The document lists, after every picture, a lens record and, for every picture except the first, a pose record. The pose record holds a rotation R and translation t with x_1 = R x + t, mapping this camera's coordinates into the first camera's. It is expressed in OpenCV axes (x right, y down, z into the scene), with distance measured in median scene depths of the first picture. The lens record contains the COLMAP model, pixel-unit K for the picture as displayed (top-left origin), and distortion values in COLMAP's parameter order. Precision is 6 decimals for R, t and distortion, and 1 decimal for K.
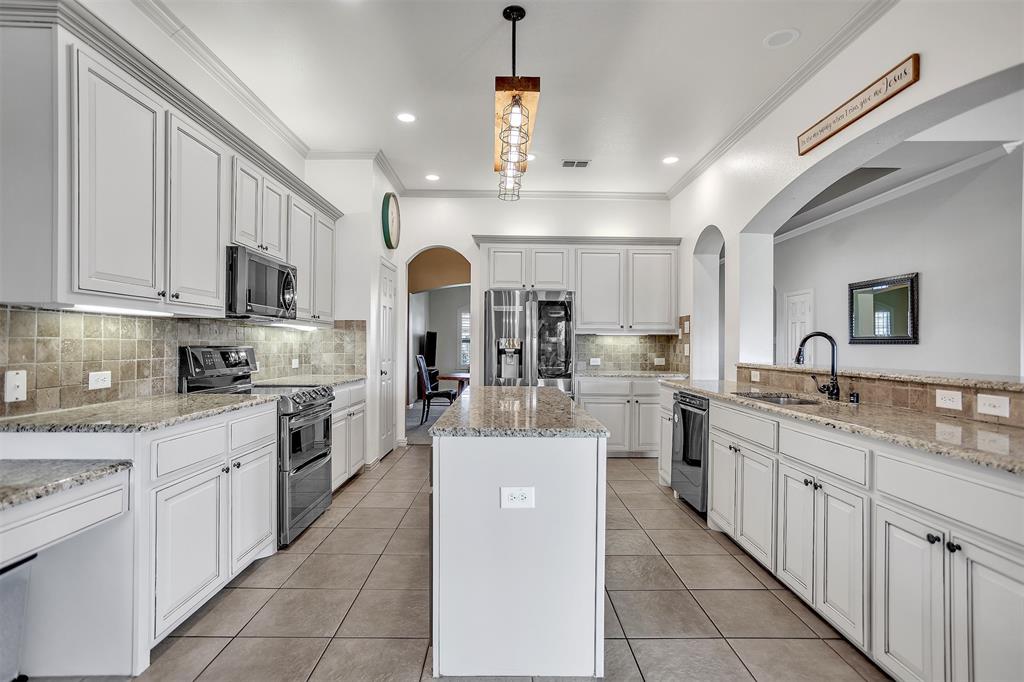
lens RADIAL K [[500.6, 0, 511.5], [0, 500.6, 343.9], [0, 0, 1]] dist [-0.059485, 0.036763]
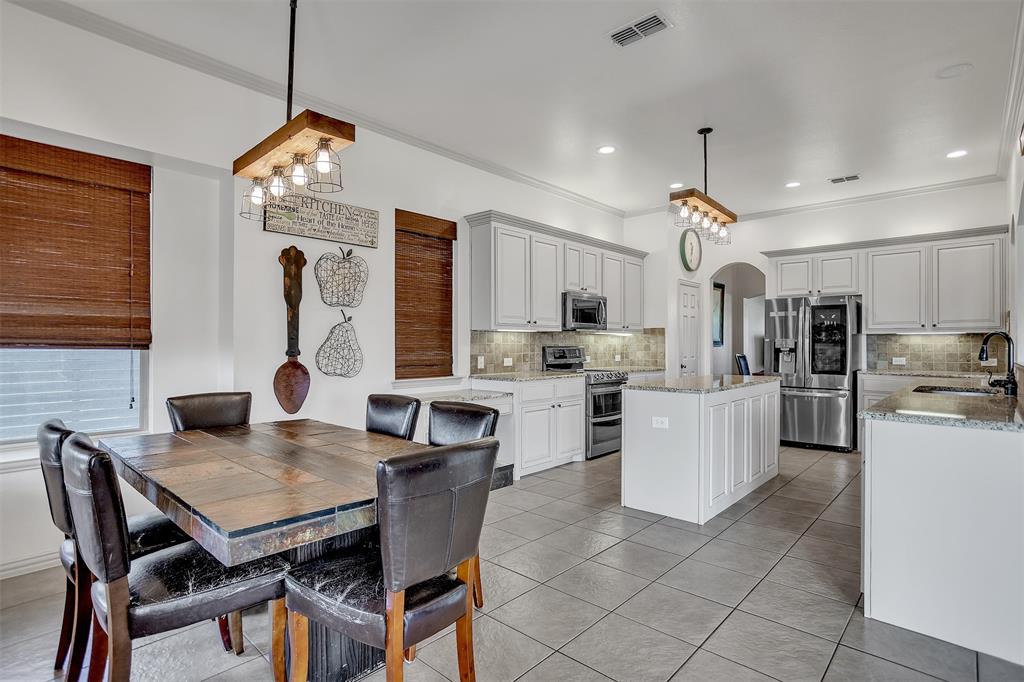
lens RADIAL K [[500.6, 0, 511.5], [0, 500.6, 343.9], [0, 0, 1]] dist [-0.059485, 0.036763]
pose [[0.733890, -0.006979, -0.679232, 0.384803], [0.005615, 0.999975, -0.004208, 0.001391], [0.679245, -0.000726, 0.733911, -0.352356]]
